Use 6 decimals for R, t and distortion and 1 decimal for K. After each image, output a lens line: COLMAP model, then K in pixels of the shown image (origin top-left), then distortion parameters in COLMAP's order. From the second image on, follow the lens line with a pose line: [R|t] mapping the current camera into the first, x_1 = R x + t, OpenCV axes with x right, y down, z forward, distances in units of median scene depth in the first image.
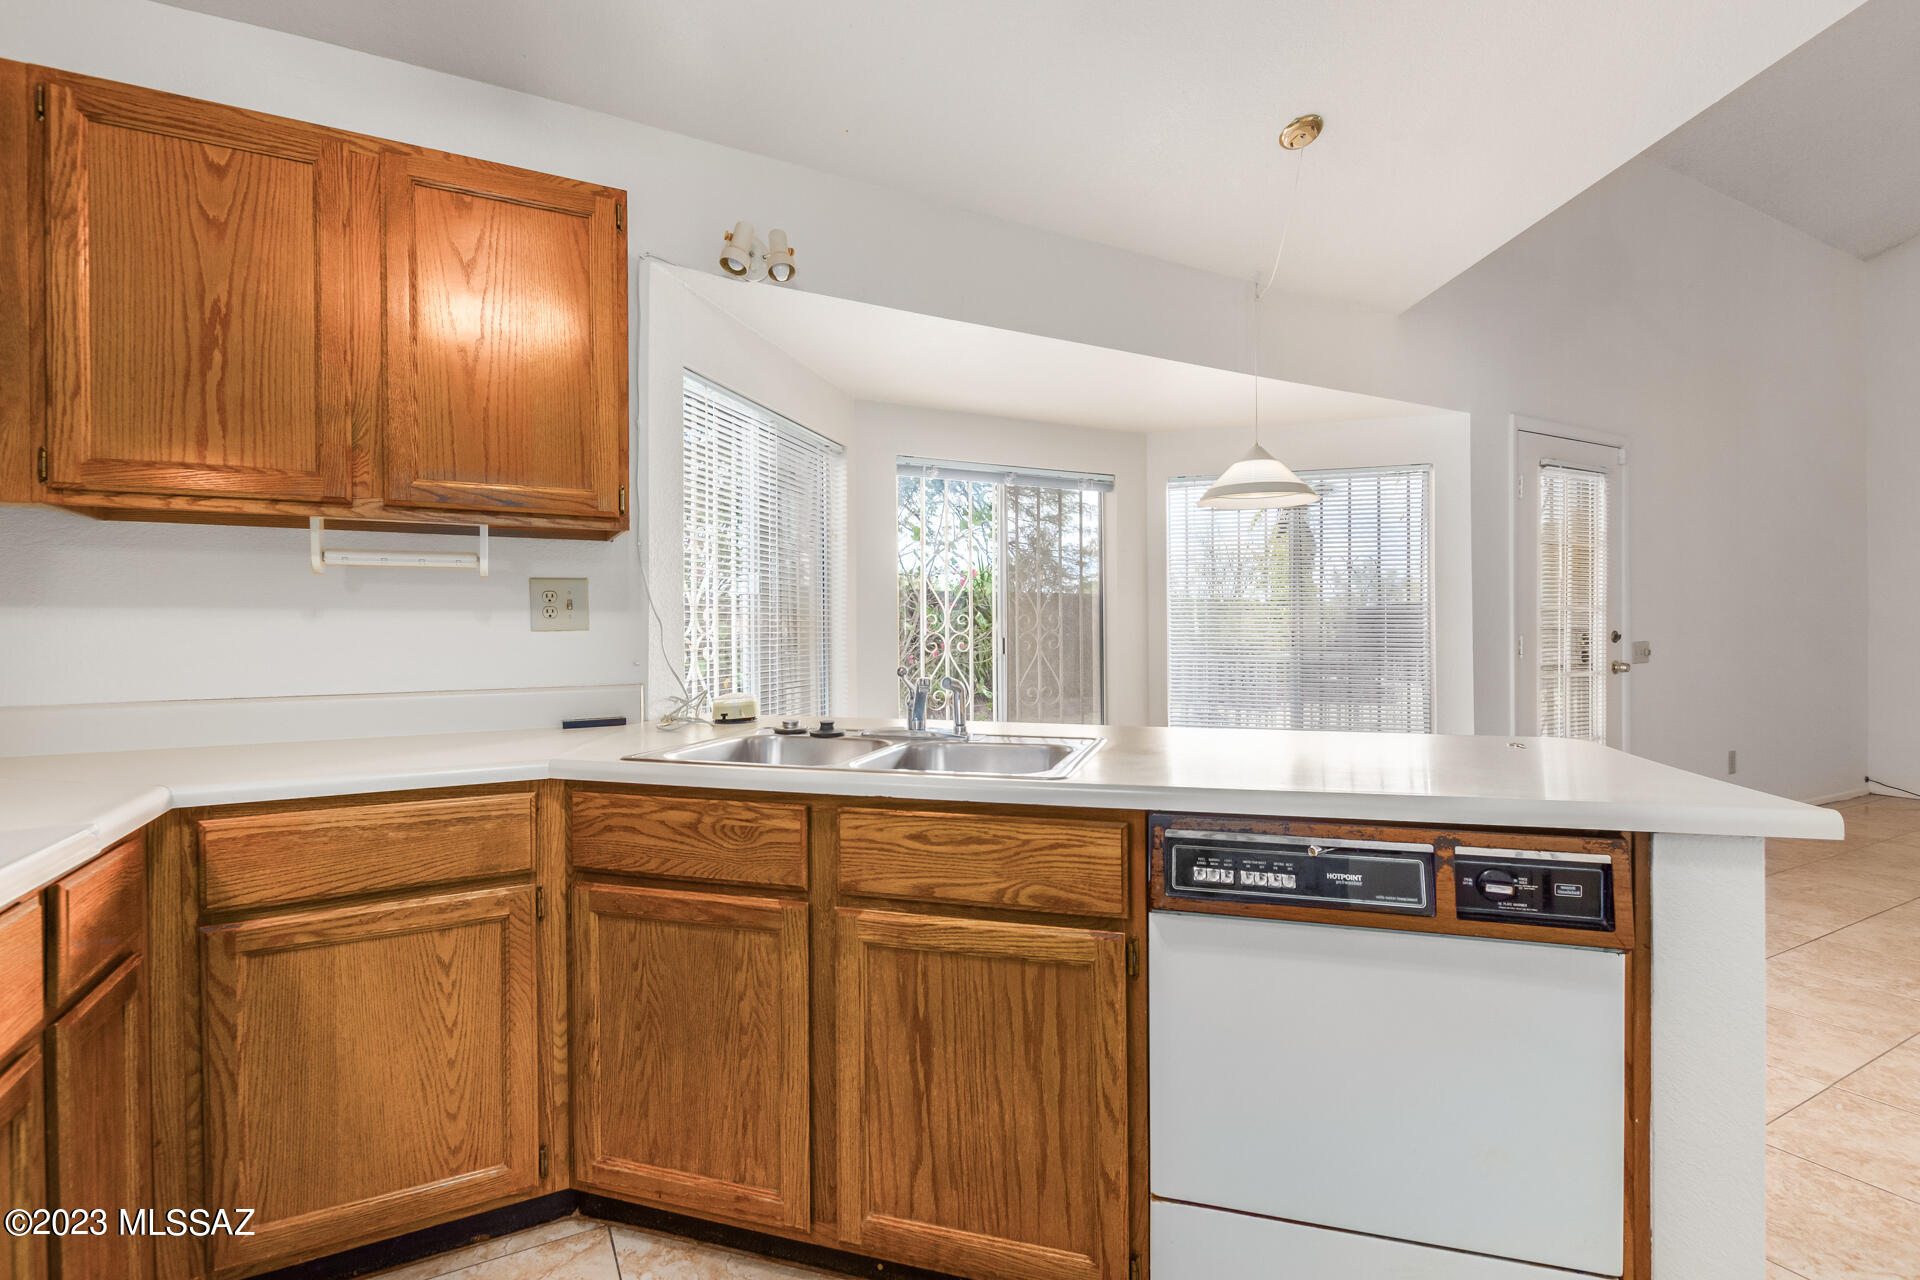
lens RADIAL K [[889.0, 0, 917.8], [0, 889.0, 634.6], [0, 0, 1]] dist [0.000797, -0.002171]
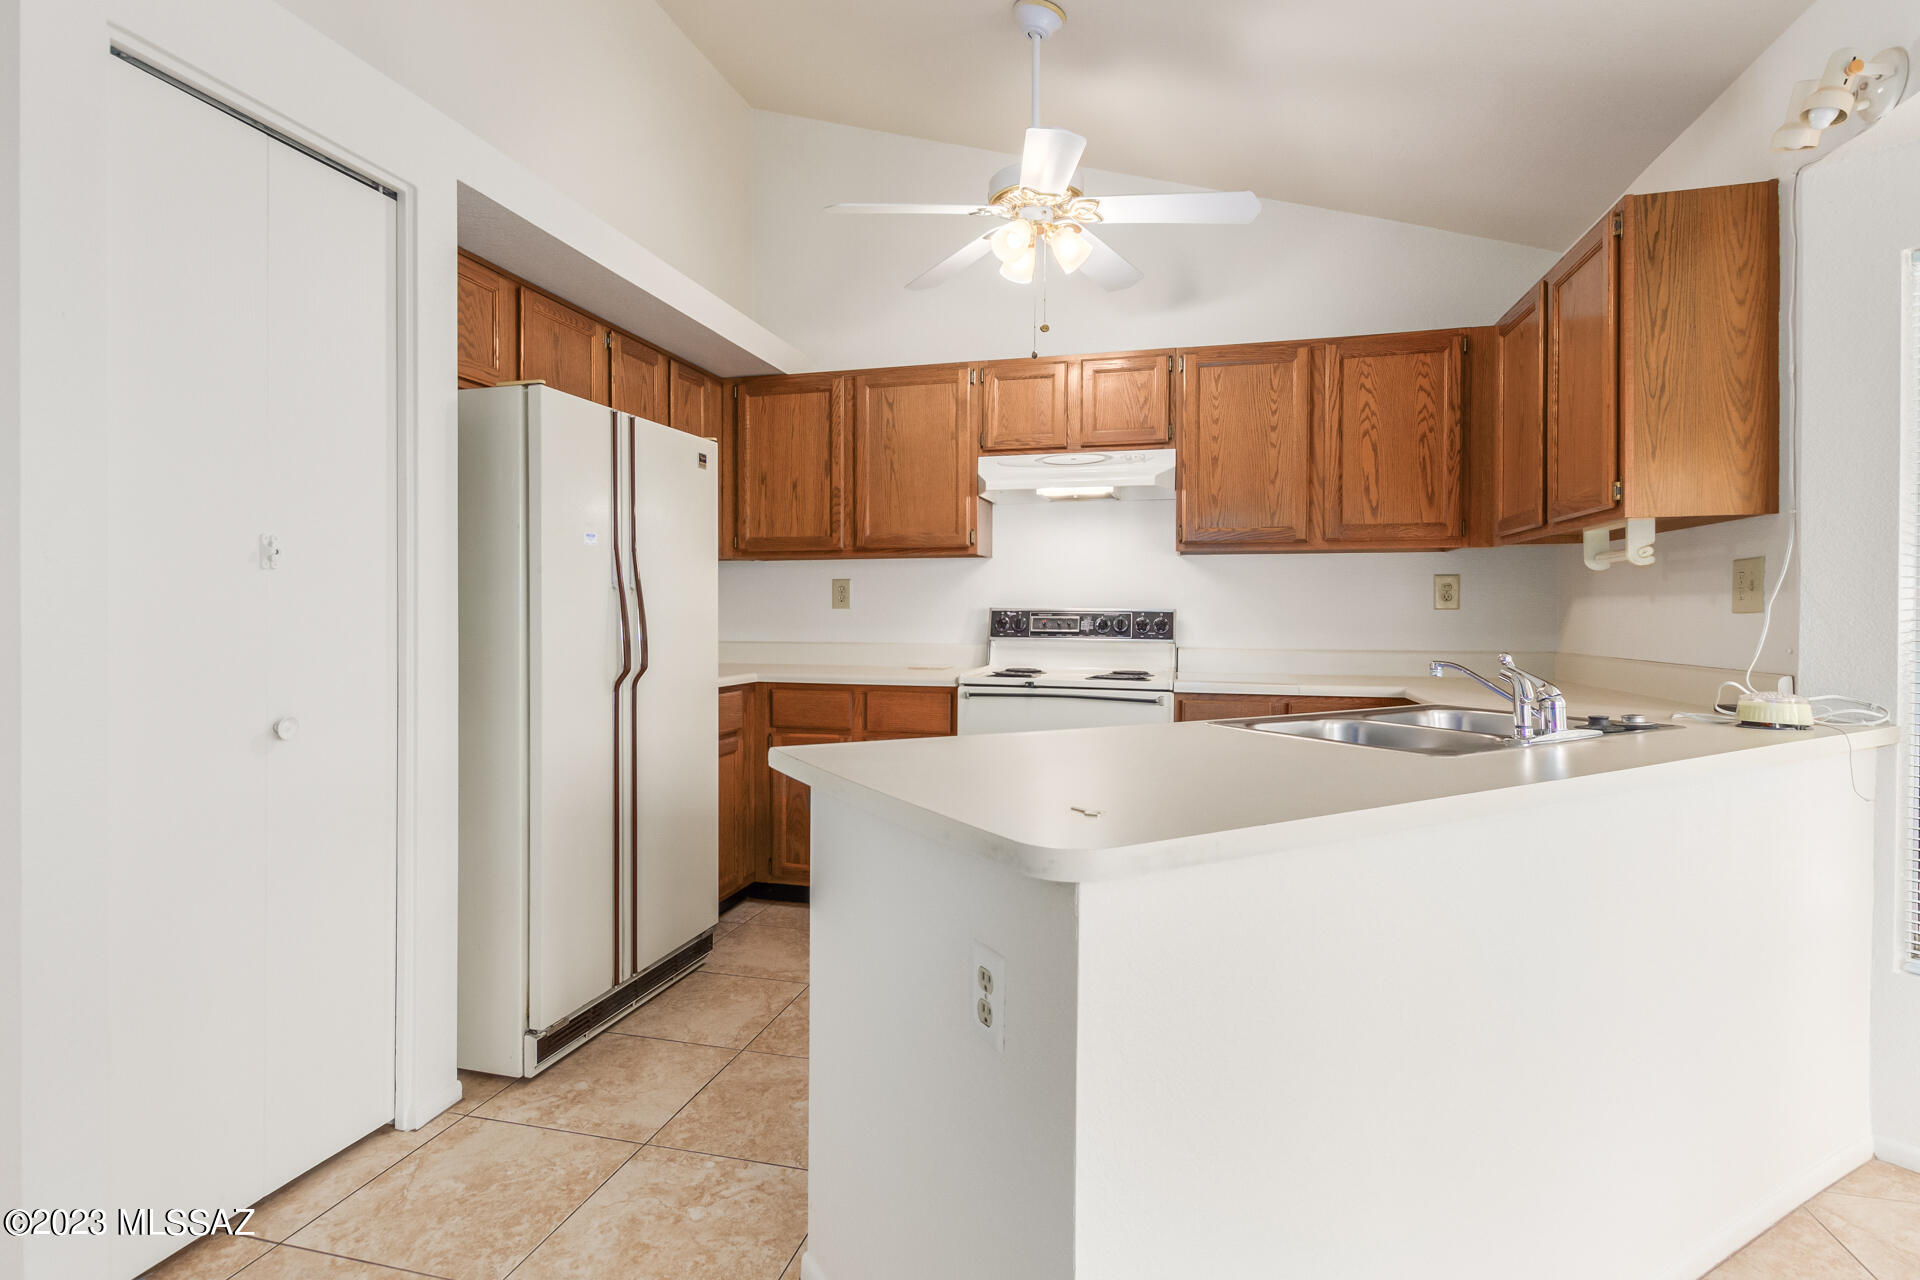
lens RADIAL K [[966.2, 0, 943.9], [0, 966.2, 612.4], [0, 0, 1]] dist [0.020892, 0.000465]
pose [[-0.673296, 0.005361, -0.739353, 0.530298], [-0.001849, 0.999958, 0.008935, -0.006212], [0.739370, 0.007382, -0.673258, 0.578163]]
